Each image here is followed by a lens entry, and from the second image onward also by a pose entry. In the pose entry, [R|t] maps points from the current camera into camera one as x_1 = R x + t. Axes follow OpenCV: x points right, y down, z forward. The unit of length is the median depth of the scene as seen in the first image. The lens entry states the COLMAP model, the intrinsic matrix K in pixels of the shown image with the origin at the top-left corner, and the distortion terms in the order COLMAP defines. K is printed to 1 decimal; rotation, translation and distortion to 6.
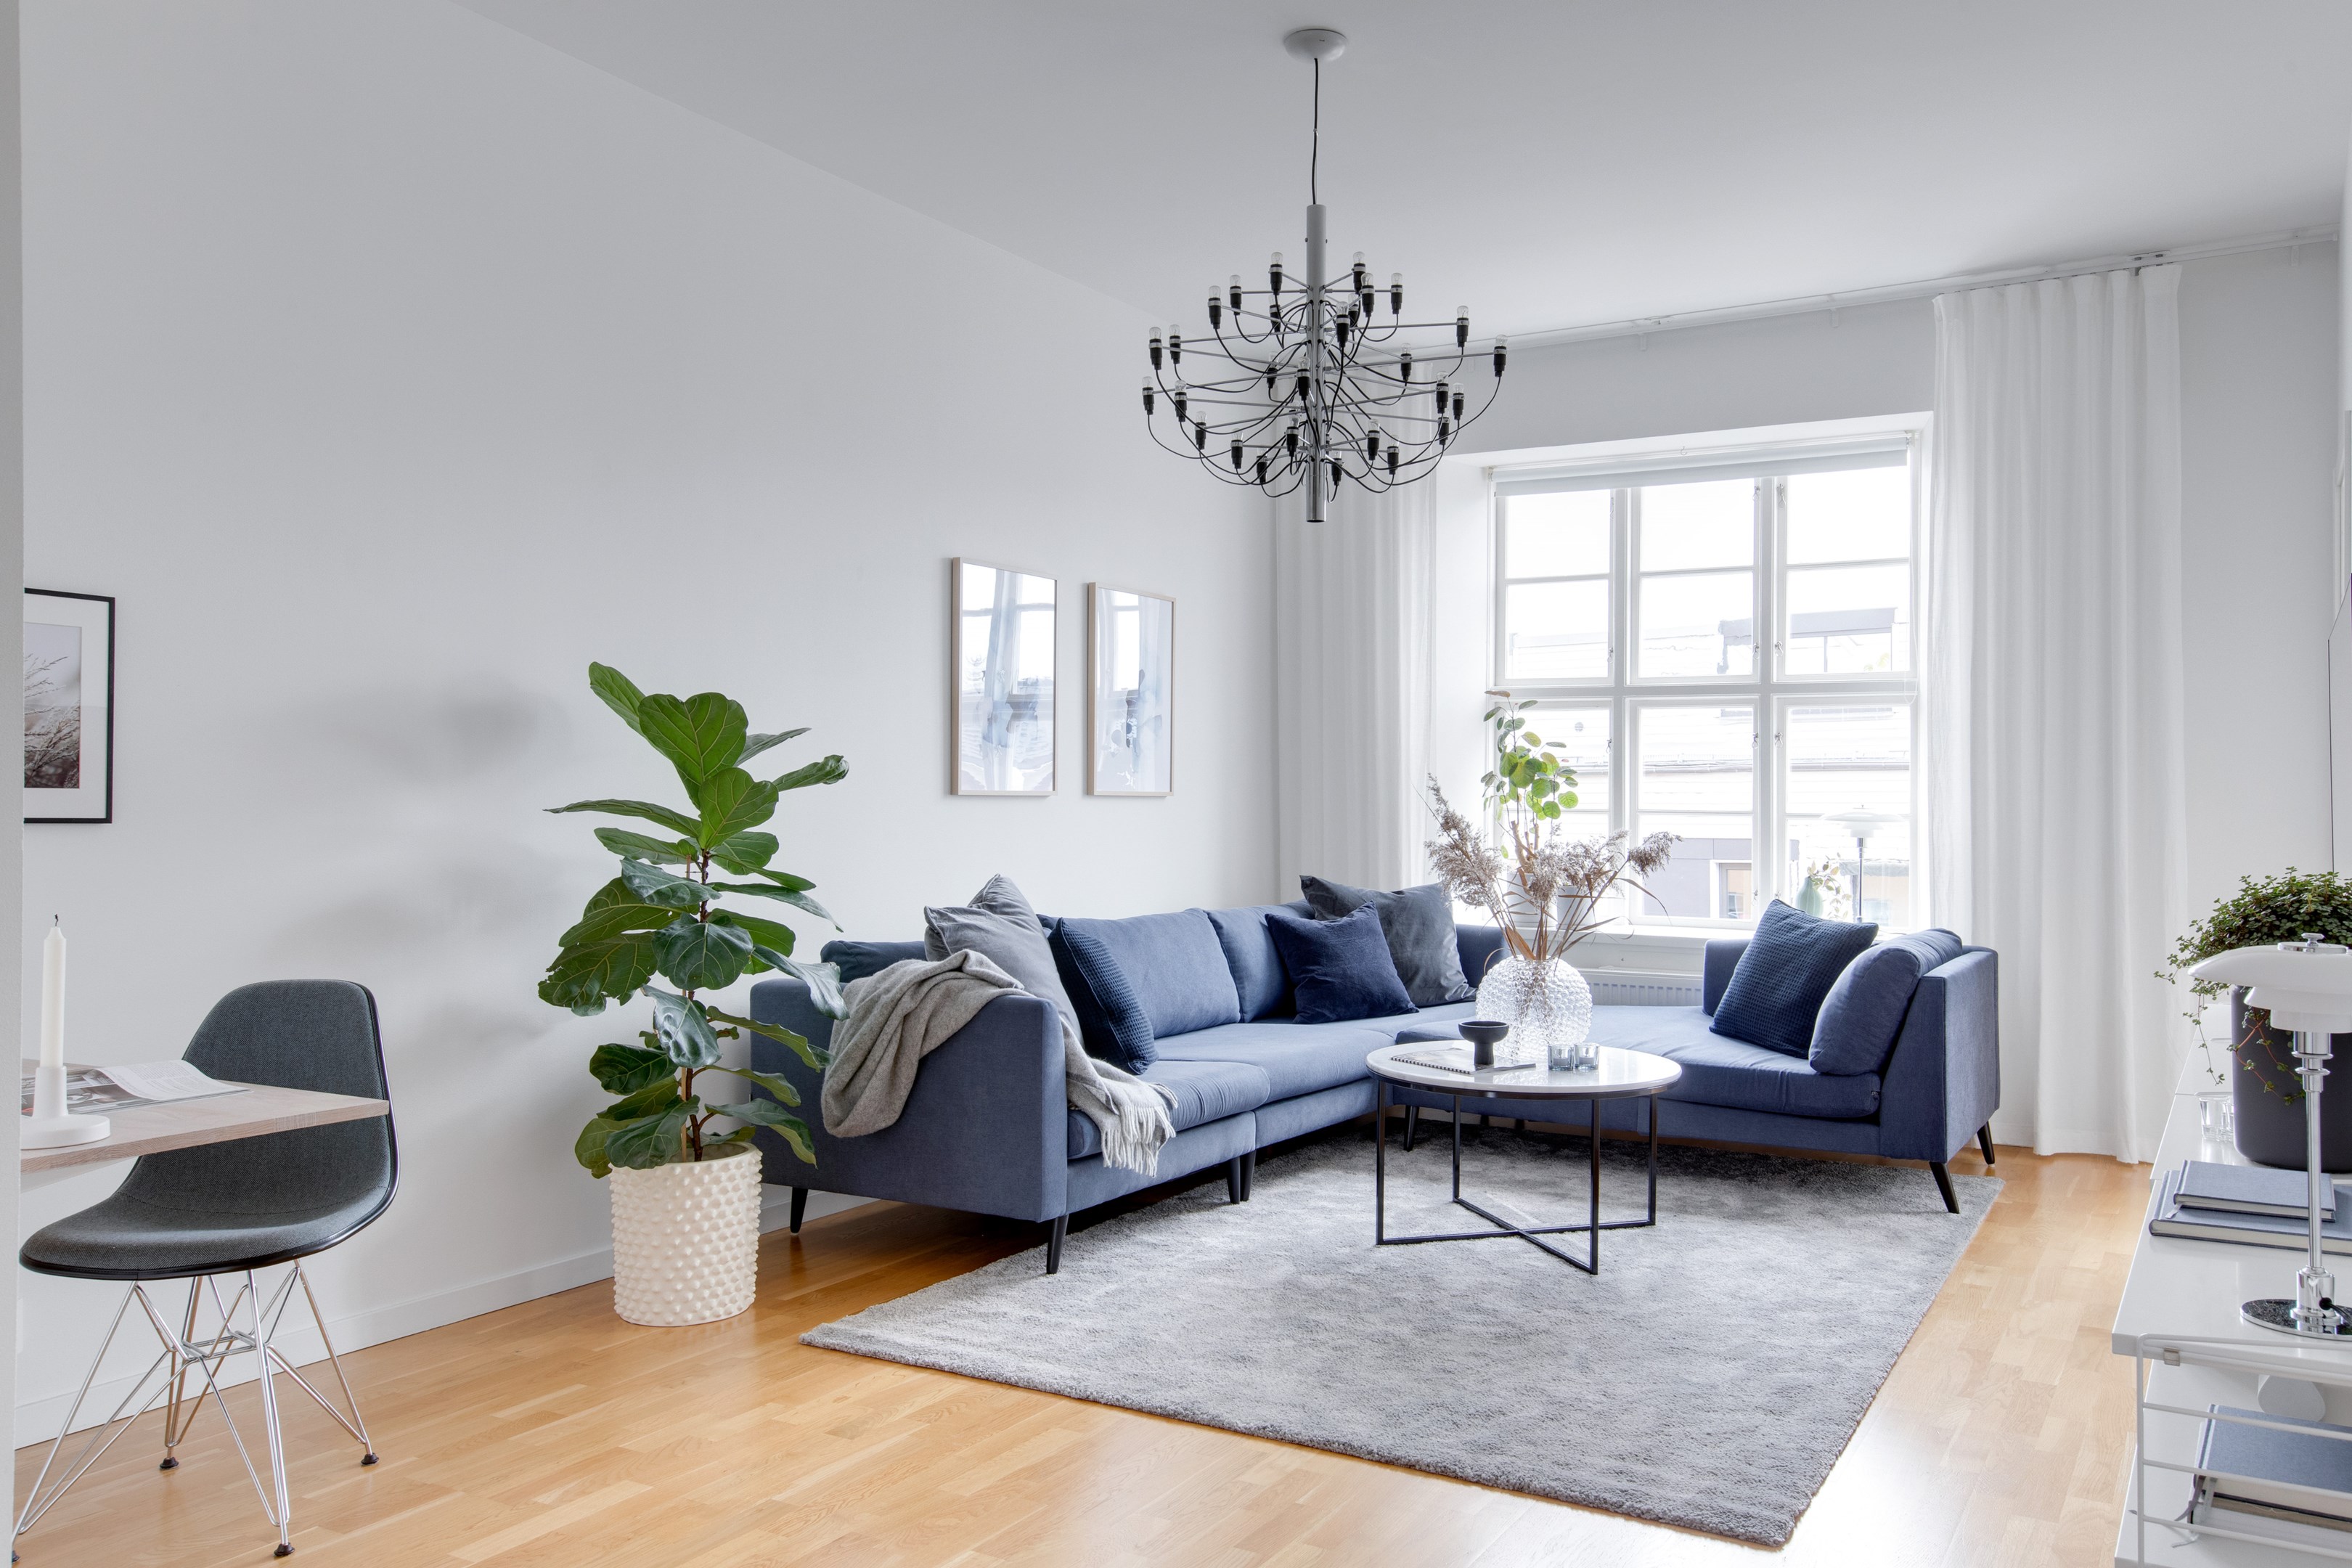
lens RADIAL K [[1969.9, 0, 1161.9], [0, 1969.9, 775.3], [0, 0, 1]] dist [0.046095, -0.002942]
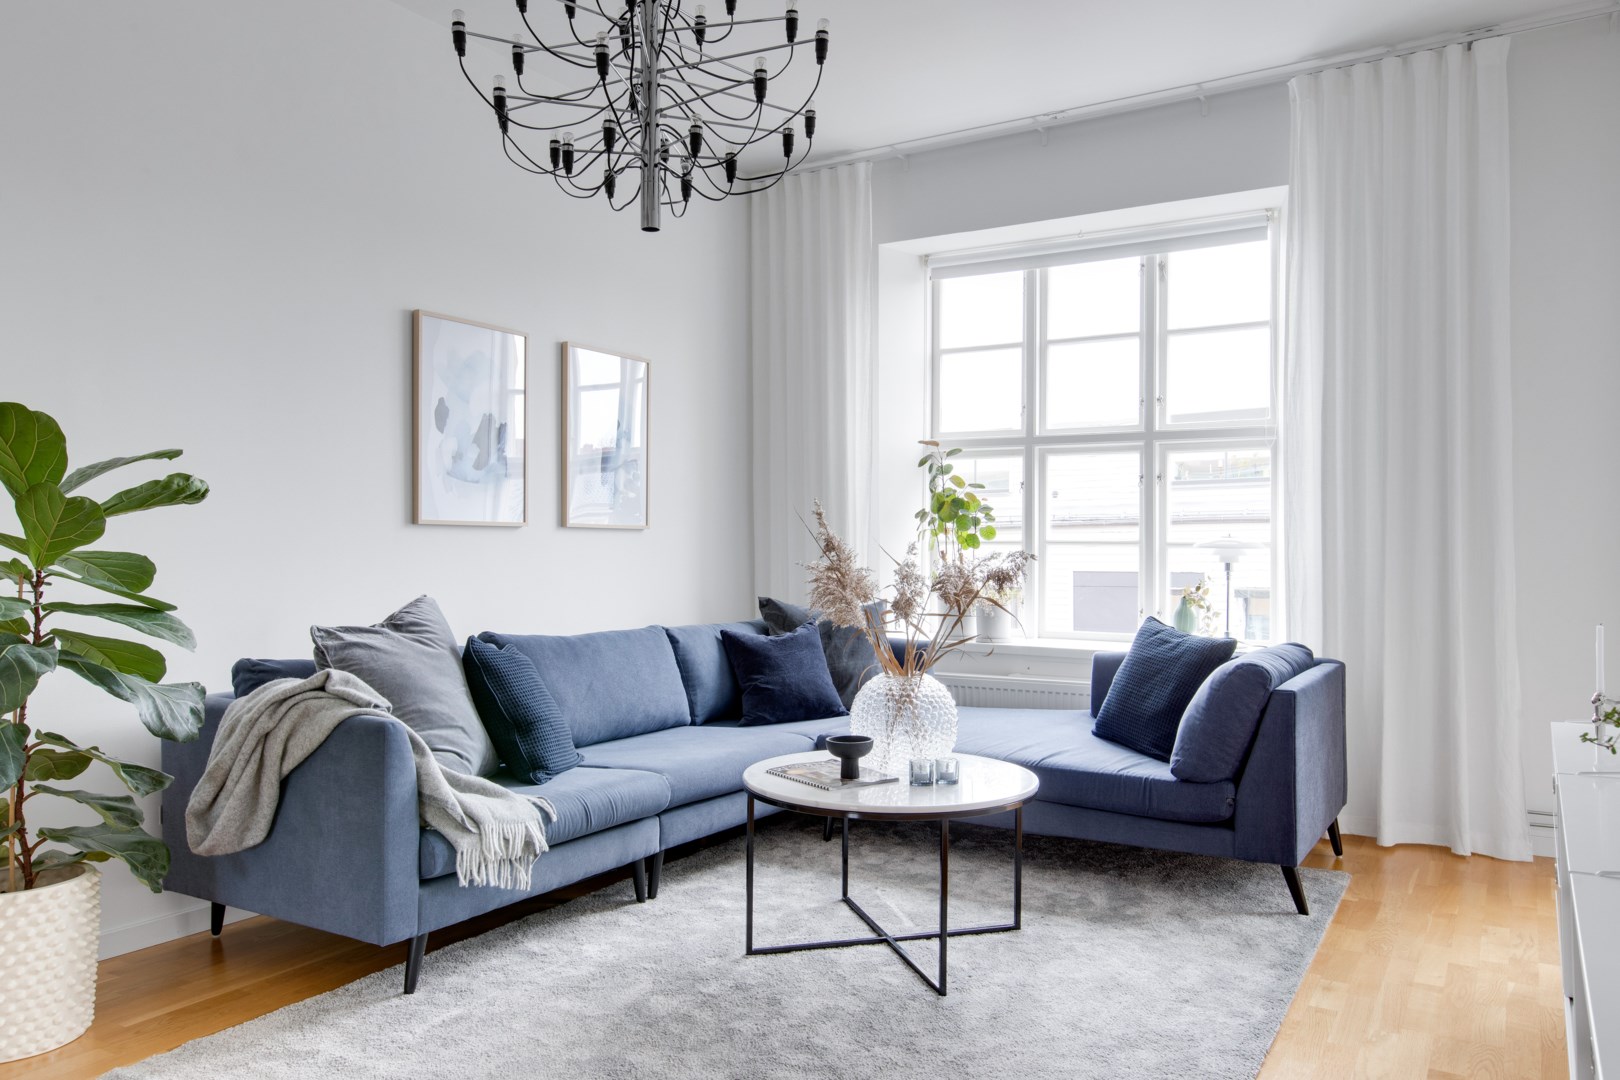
lens RADIAL K [[1191.3, 0, 861.4], [0, 1191.3, 540.4], [0, 0, 1]] dist [0.022568, 0.001875]
pose [[0.999928, -0.000725, 0.011977, 0.155343], [0.000725, 1.000000, -0.000048, 0.021790], [-0.011977, 0.000056, 0.999928, 0.365108]]
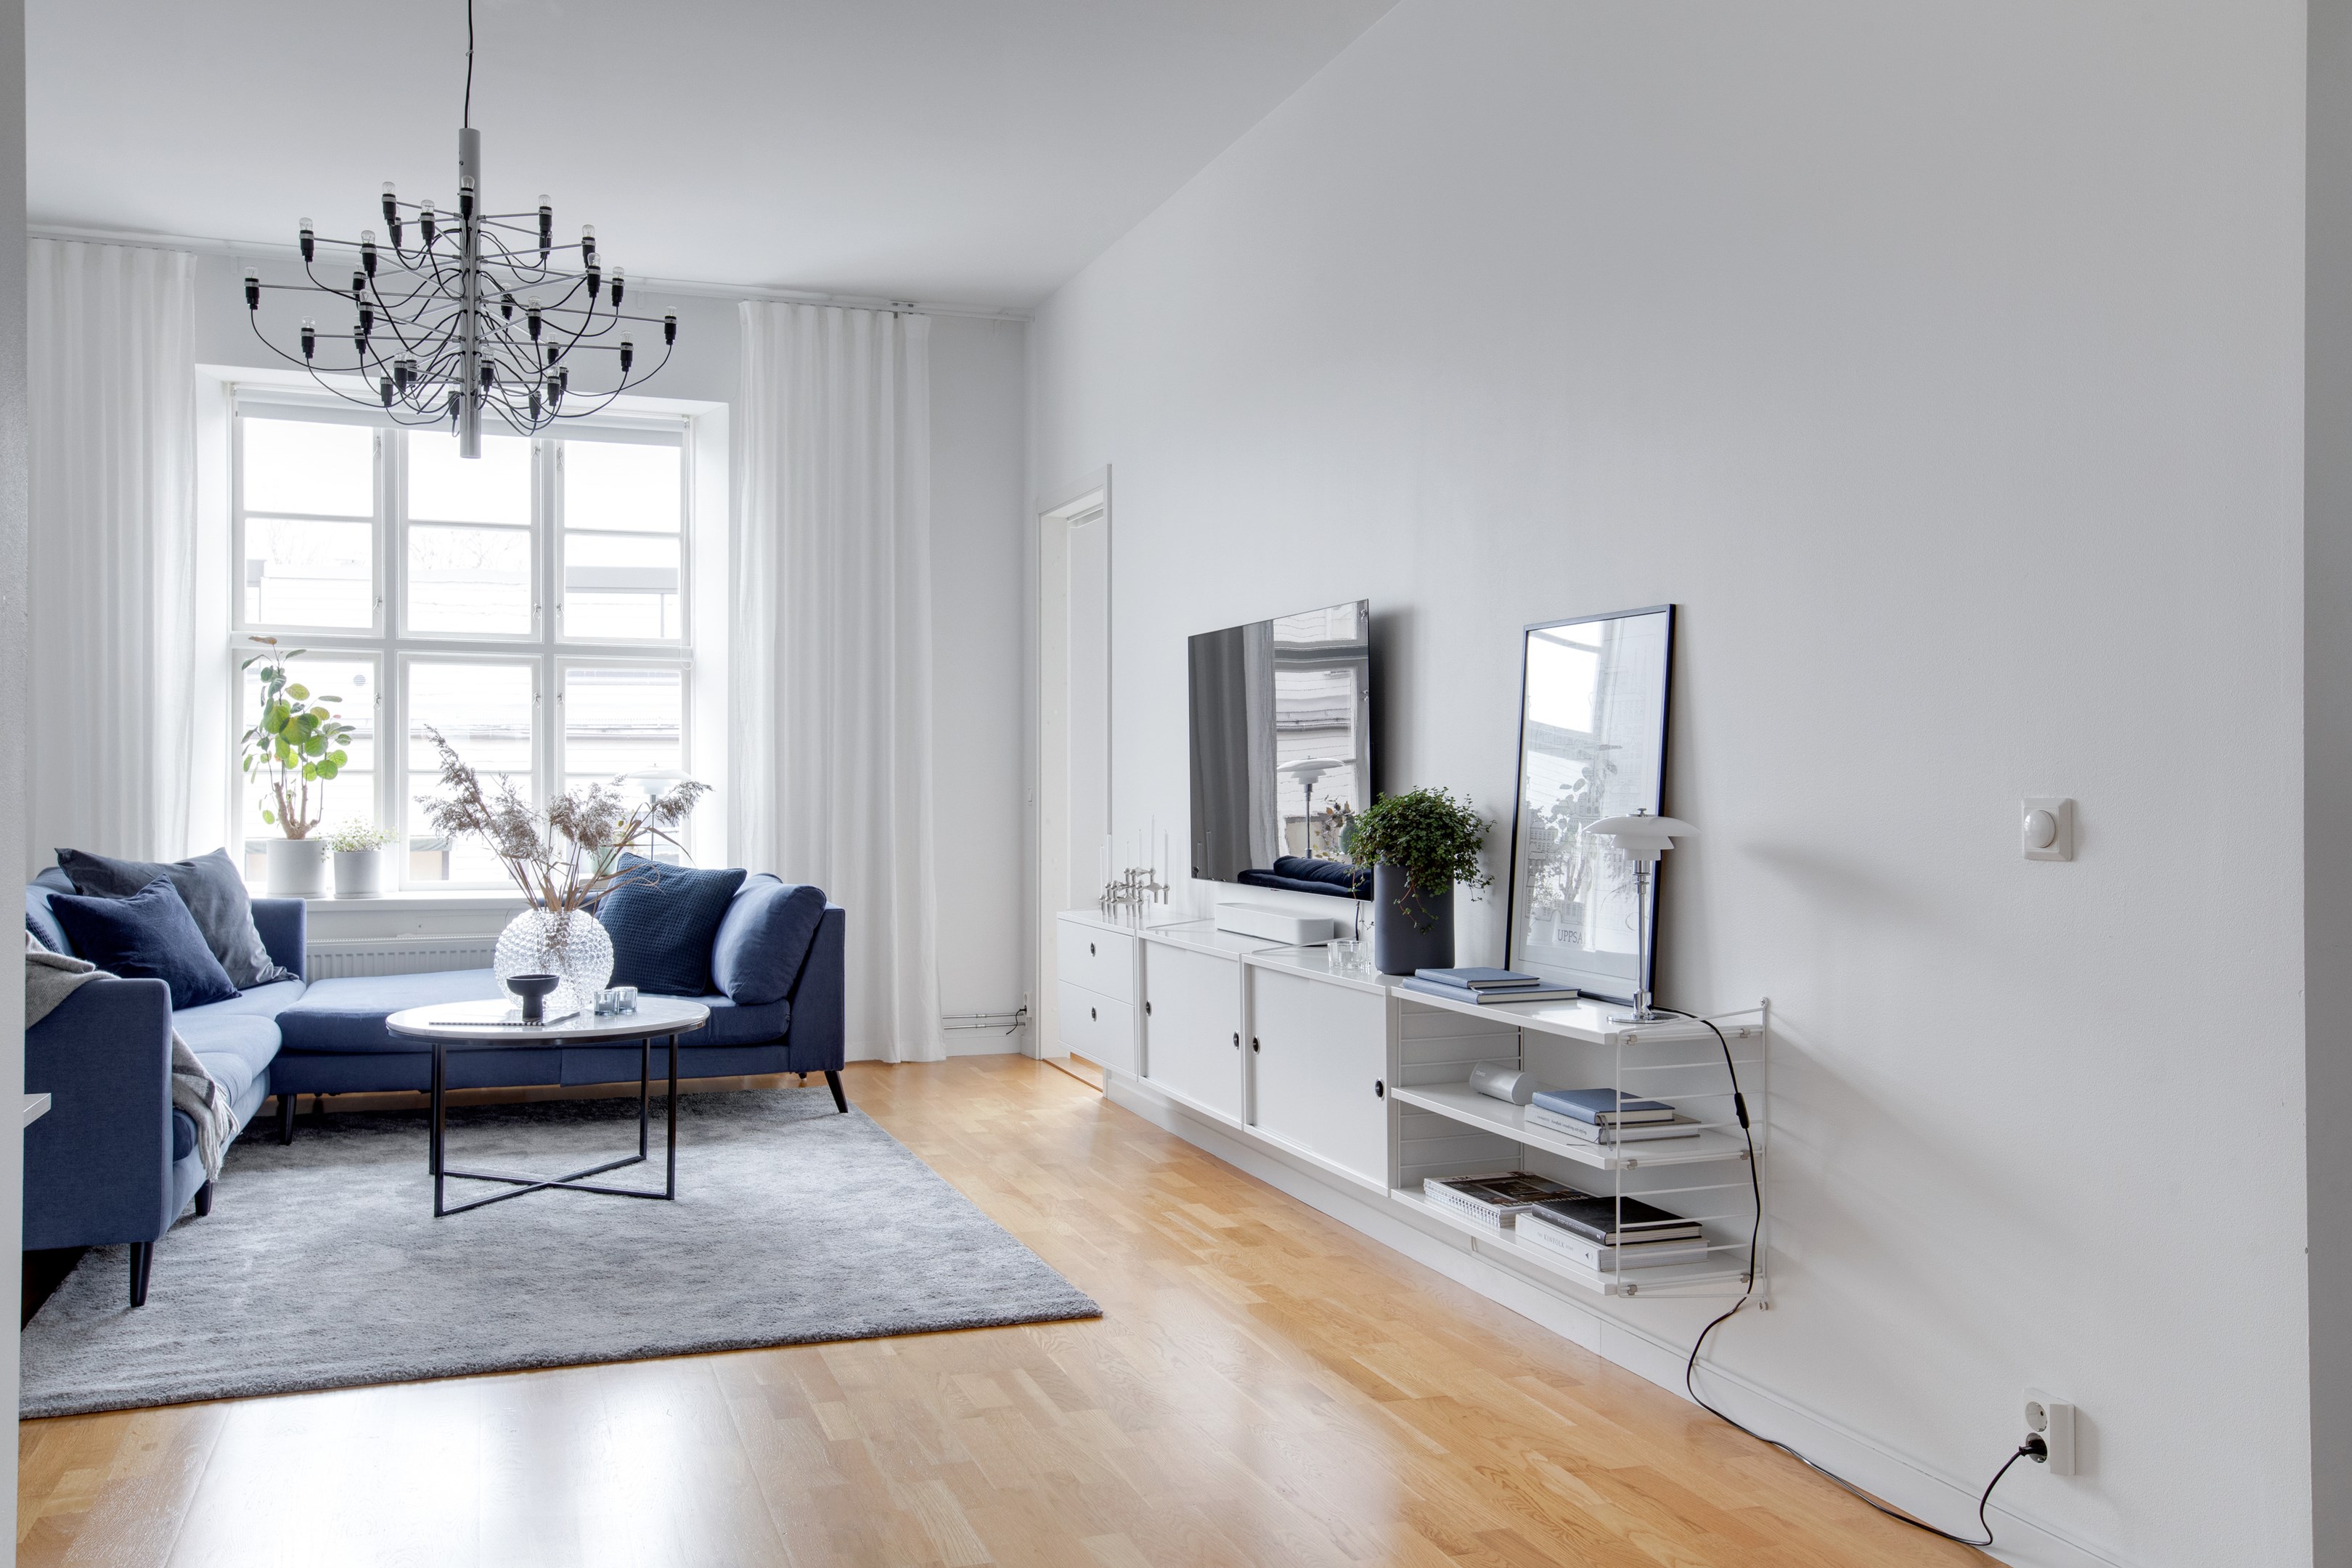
lens RADIAL K [[2324.7, 0, 1260.4], [0, 2324.7, 754.0], [0, 0, 1]] dist [0.043091, 0.015139]
pose [[0.569741, 0.007953, 0.821786, -0.571393], [-0.005259, 0.999968, -0.006031, 0.018463], [-0.821807, -0.000885, 0.569765, 0.029881]]
